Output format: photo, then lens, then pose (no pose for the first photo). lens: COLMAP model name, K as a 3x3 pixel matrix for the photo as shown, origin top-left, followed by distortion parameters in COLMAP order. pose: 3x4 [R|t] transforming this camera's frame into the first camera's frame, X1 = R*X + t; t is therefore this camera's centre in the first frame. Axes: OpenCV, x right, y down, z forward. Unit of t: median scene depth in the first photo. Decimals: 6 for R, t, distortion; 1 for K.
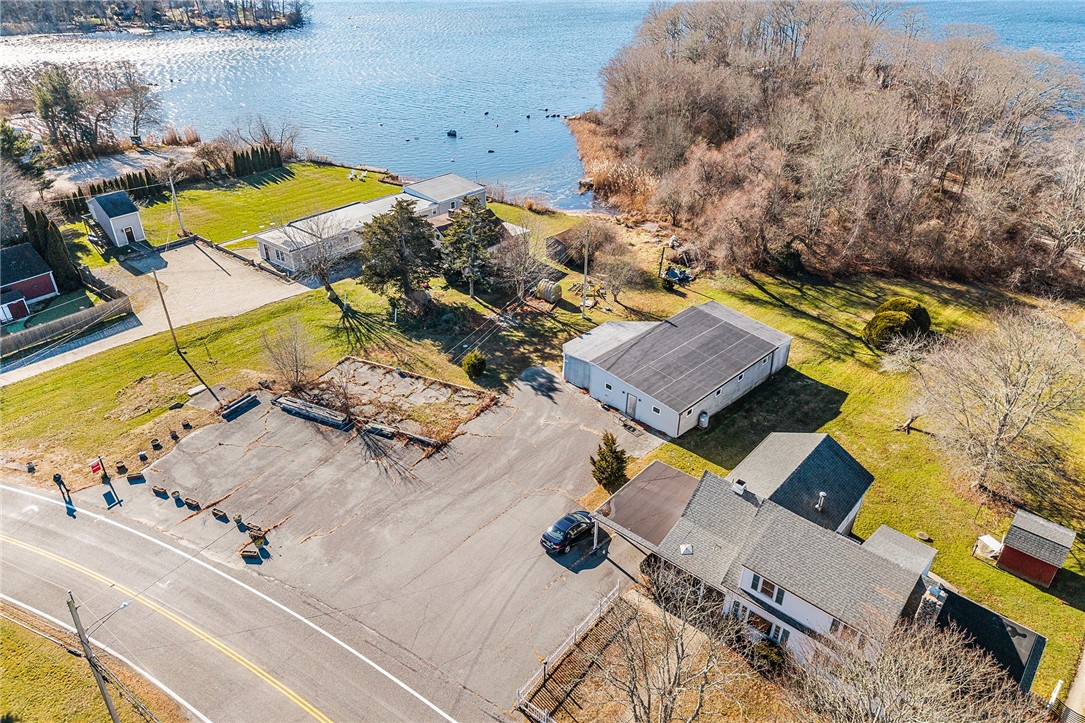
lens RADIAL K [[726.1, 0, 540.5], [0, 726.1, 359.9], [0, 0, 1]] dist [0.033941, -0.043059]
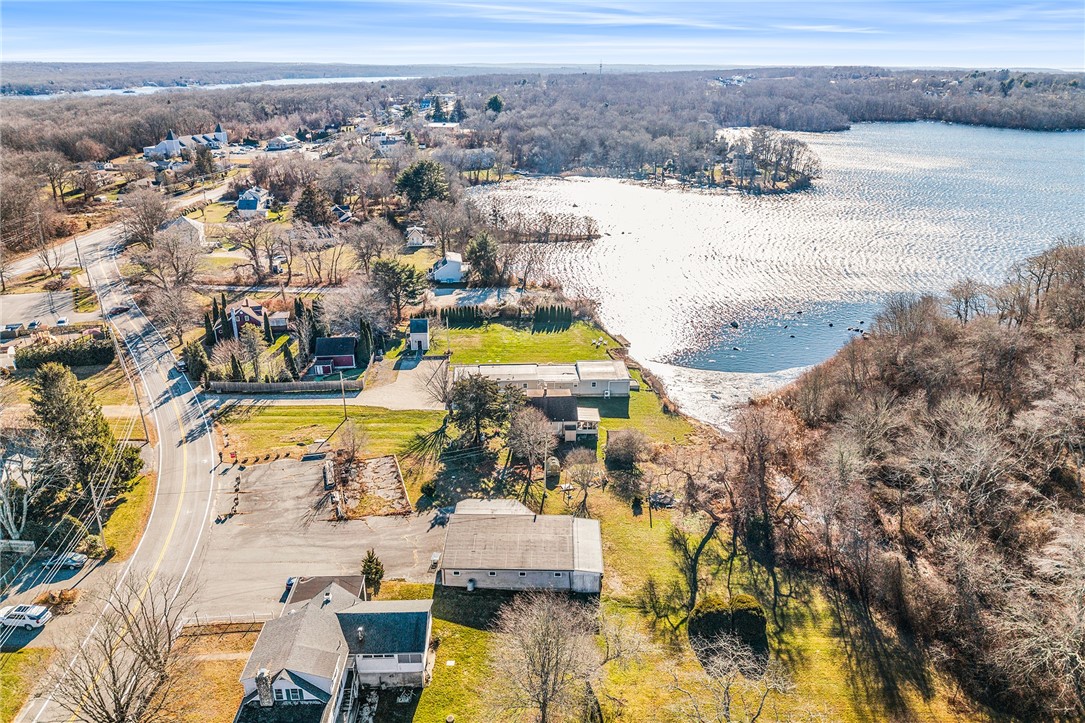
lens RADIAL K [[726.1, 0, 547.9], [0, 726.1, 354.4], [0, 0, 1]] dist [0.033941, -0.043059]
pose [[0.695585, 0.268078, -0.666555, 0.927239], [-0.368960, 0.929377, -0.011247, -0.299179], [0.616466, 0.253756, 0.745371, -0.052475]]
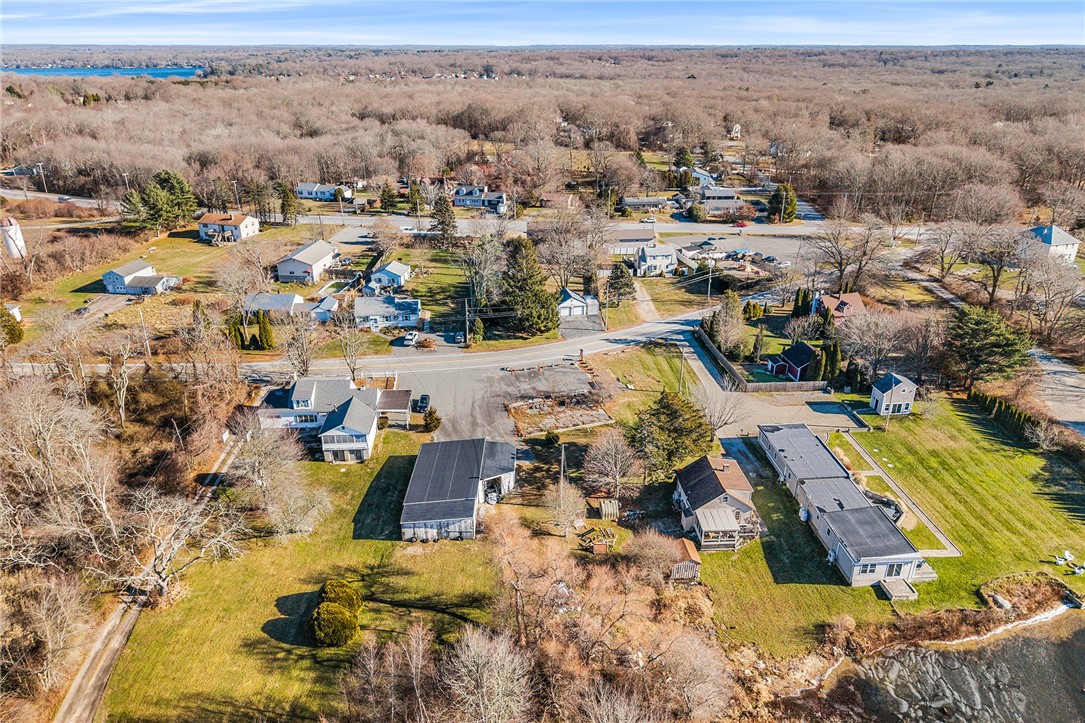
lens RADIAL K [[726.1, 0, 535.0], [0, 726.1, 367.1], [0, 0, 1]] dist [0.033941, -0.043059]
pose [[-0.716122, 0.278526, -0.639994, 0.869417], [-0.358262, 0.640244, 0.679512, -1.104195], [0.599014, 0.715899, -0.358708, 1.316055]]
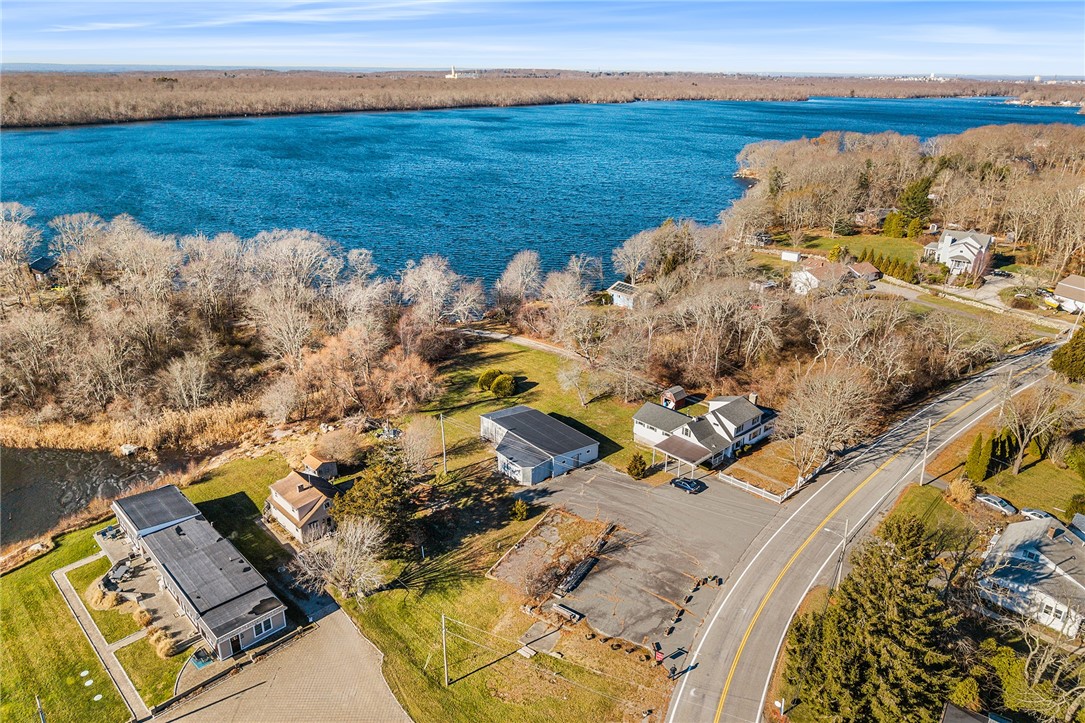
lens RADIAL K [[726.1, 0, 539.6], [0, 726.1, 364.1], [0, 0, 1]] dist [0.033941, -0.043059]
pose [[0.097105, -0.380048, 0.919855, -1.170141], [0.500440, 0.817537, 0.284945, -0.561179], [-0.860308, 0.432662, 0.269578, 0.406673]]
